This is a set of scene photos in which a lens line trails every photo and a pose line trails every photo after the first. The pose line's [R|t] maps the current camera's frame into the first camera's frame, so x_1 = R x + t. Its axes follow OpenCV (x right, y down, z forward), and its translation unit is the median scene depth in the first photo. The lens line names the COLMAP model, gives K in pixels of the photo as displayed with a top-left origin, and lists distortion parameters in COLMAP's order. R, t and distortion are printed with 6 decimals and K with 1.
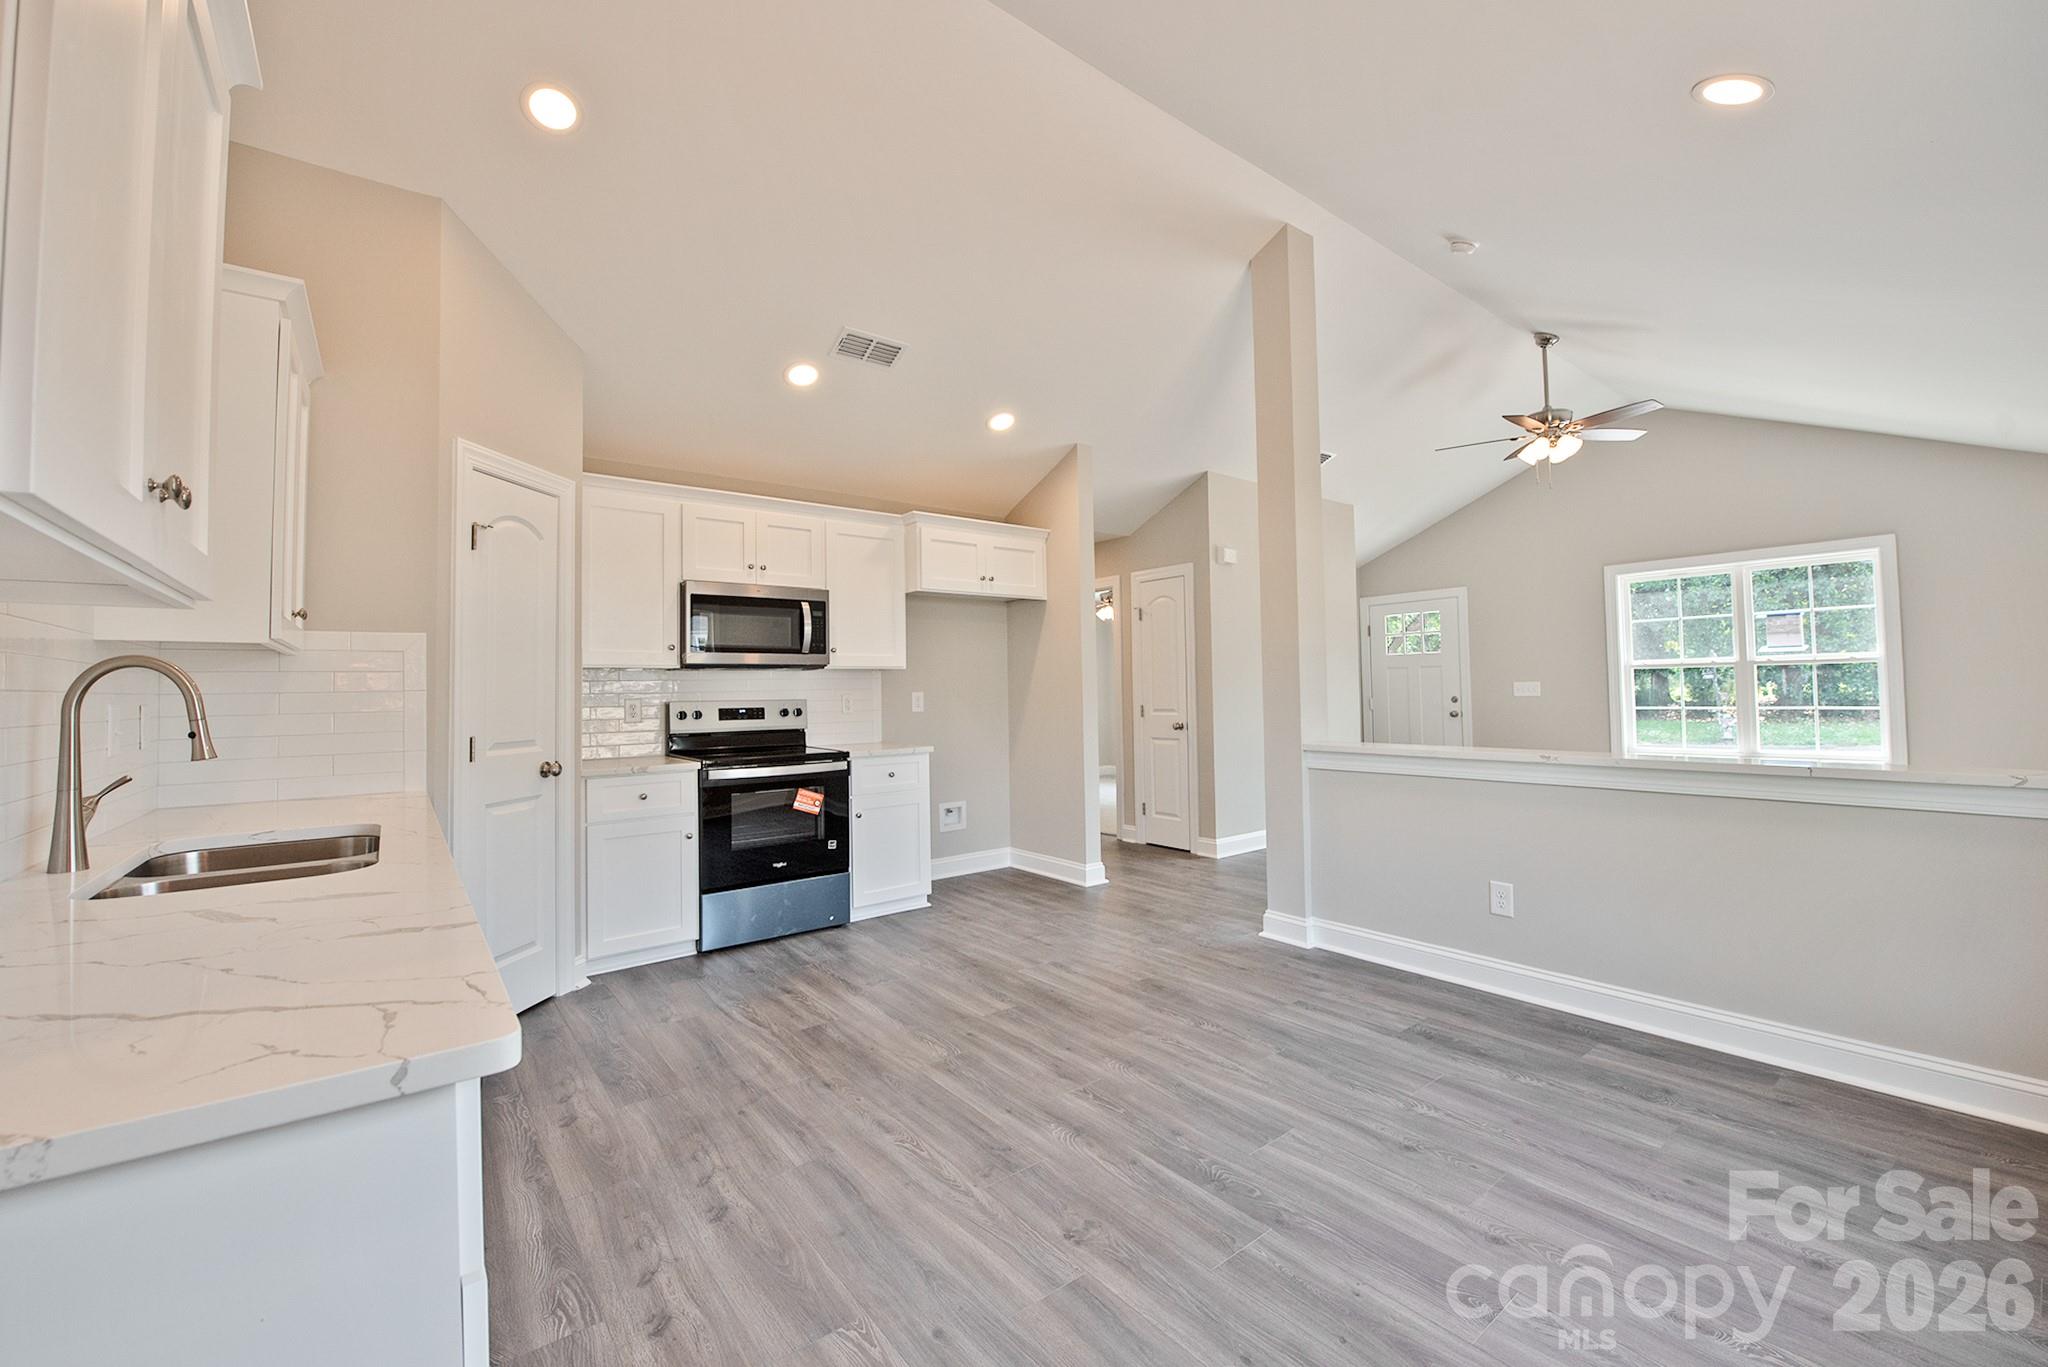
lens RADIAL K [[824.3, 0, 1031.3], [0, 824.3, 664.3], [0, 0, 1]] dist [-0.013849, -0.003375]
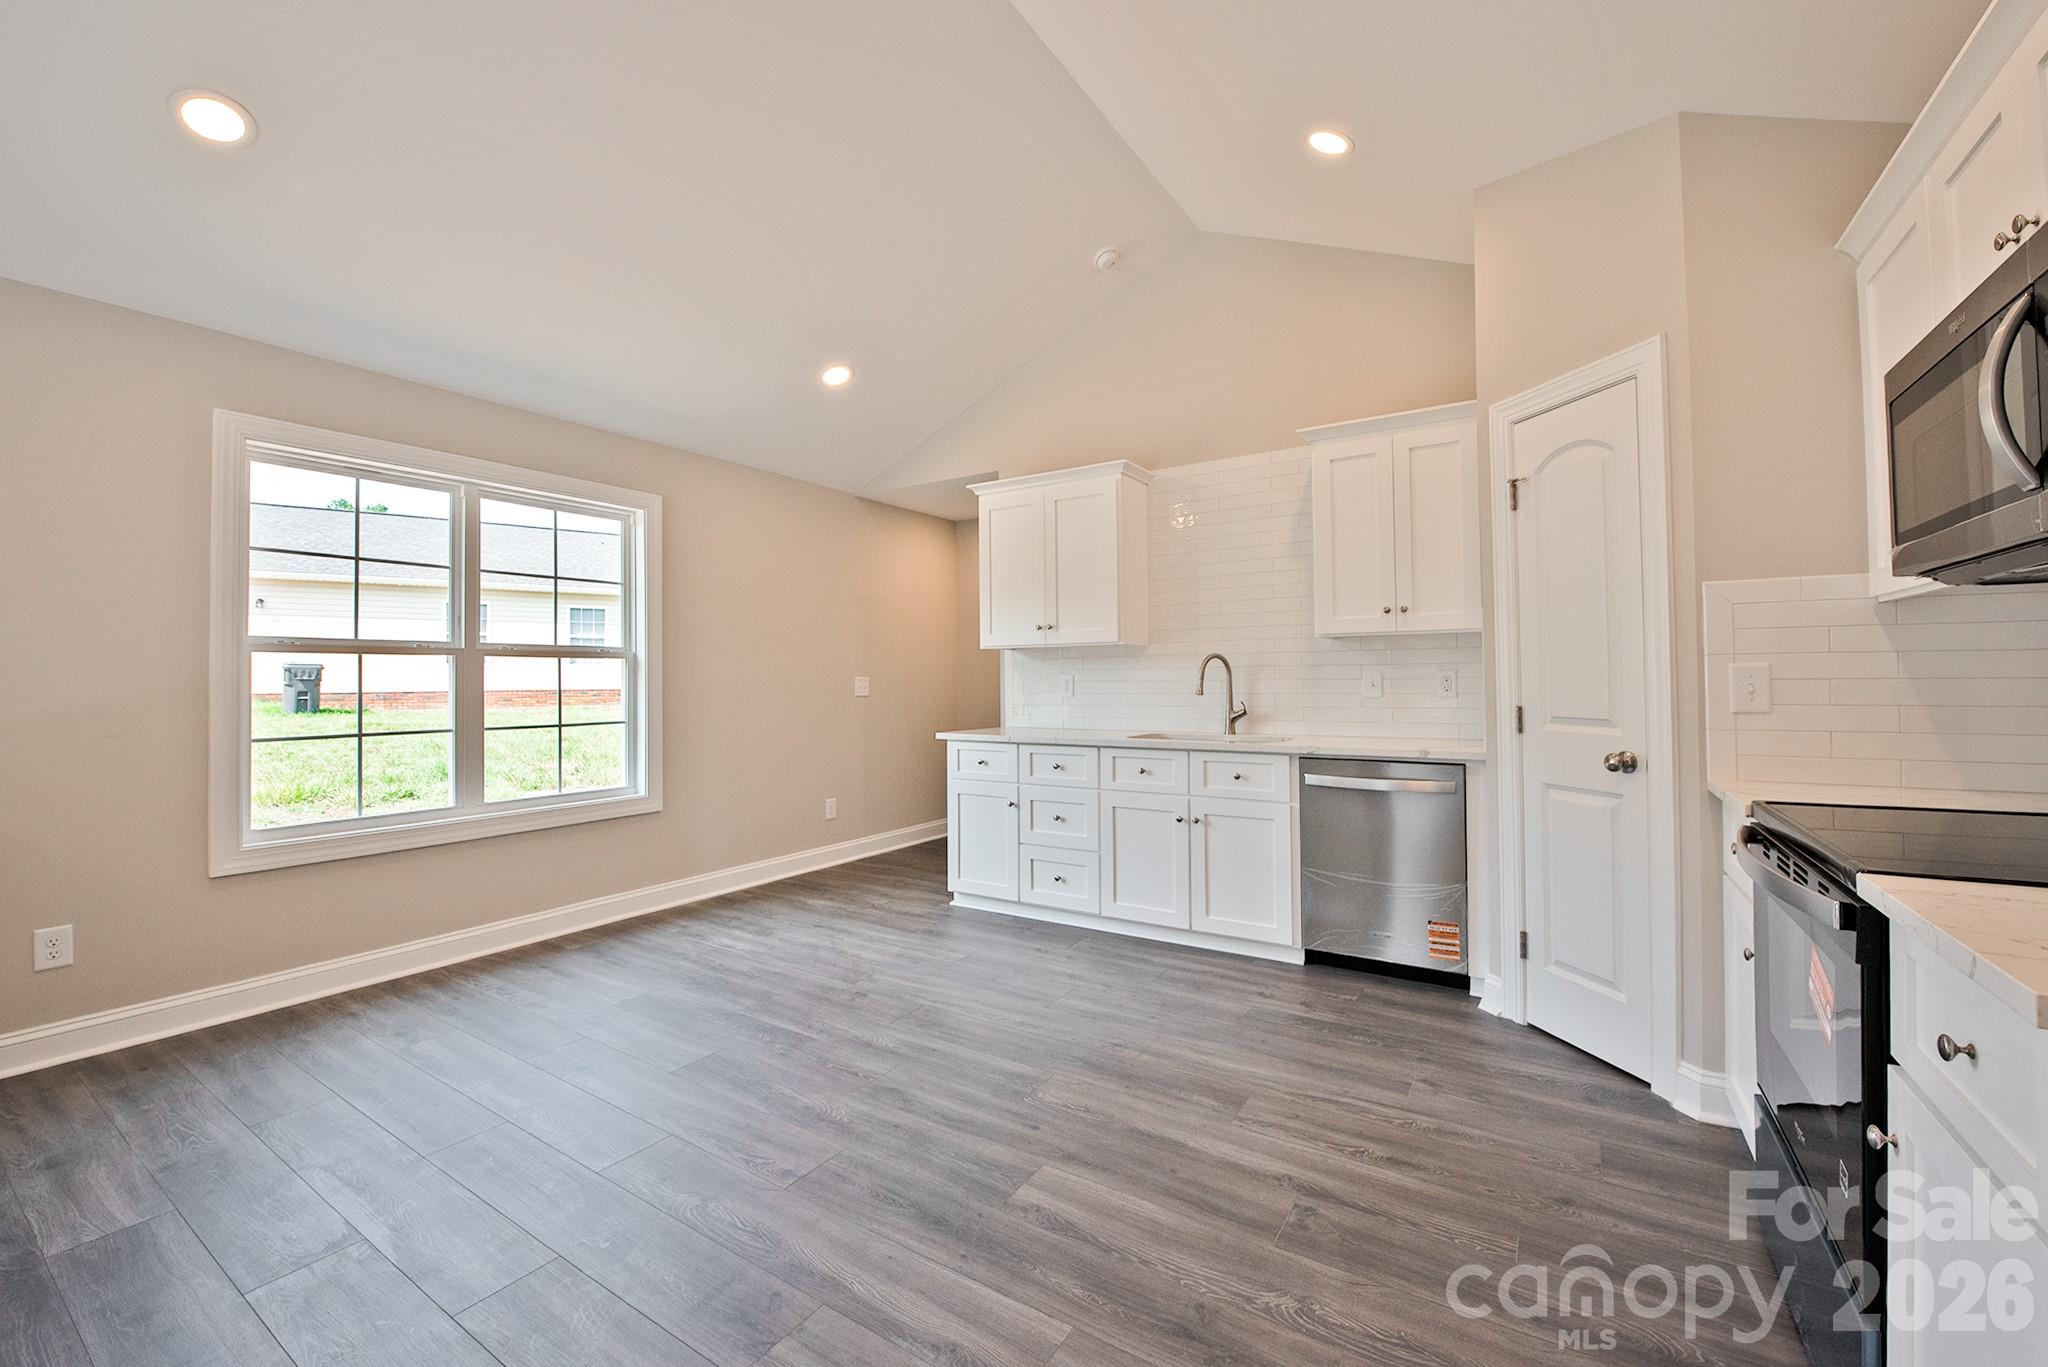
lens RADIAL K [[824.3, 0, 1031.3], [0, 824.3, 664.3], [0, 0, 1]] dist [-0.013849, -0.003375]
pose [[-0.943959, 0.019128, -0.329507, 0.117758], [0.035792, 0.998364, -0.044579, 0.044373], [0.328116, -0.053874, -0.943100, 1.221212]]
